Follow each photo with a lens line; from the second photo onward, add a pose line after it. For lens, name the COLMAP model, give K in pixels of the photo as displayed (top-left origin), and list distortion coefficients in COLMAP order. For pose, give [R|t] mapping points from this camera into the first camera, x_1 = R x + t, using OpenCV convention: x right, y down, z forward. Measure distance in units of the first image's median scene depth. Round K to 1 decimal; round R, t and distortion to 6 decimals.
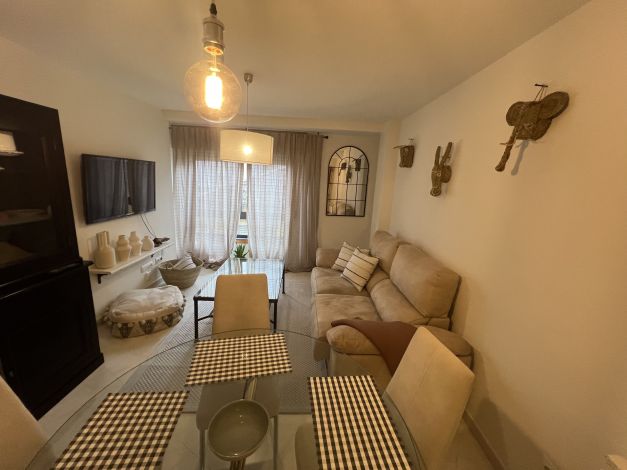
lens RADIAL K [[244.8, 0, 313.5], [0, 244.8, 235.0], [0, 0, 1]] dist [-0.000841, -0.000124]
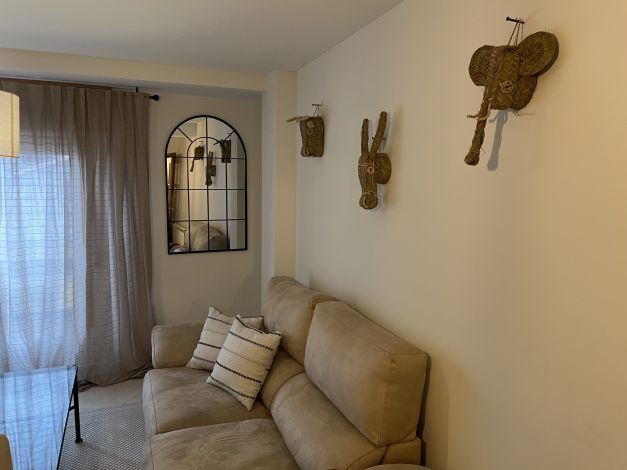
lens RADIAL K [[445.5, 0, 313.5], [0, 445.5, 235.0], [0, 0, 1]] dist [0.009040, -0.001392]
pose [[0.939982, -0.074209, 0.333058, 0.041181], [0.102716, 0.992329, -0.068792, -0.037535], [-0.325398, 0.098874, 0.940393, 0.097744]]
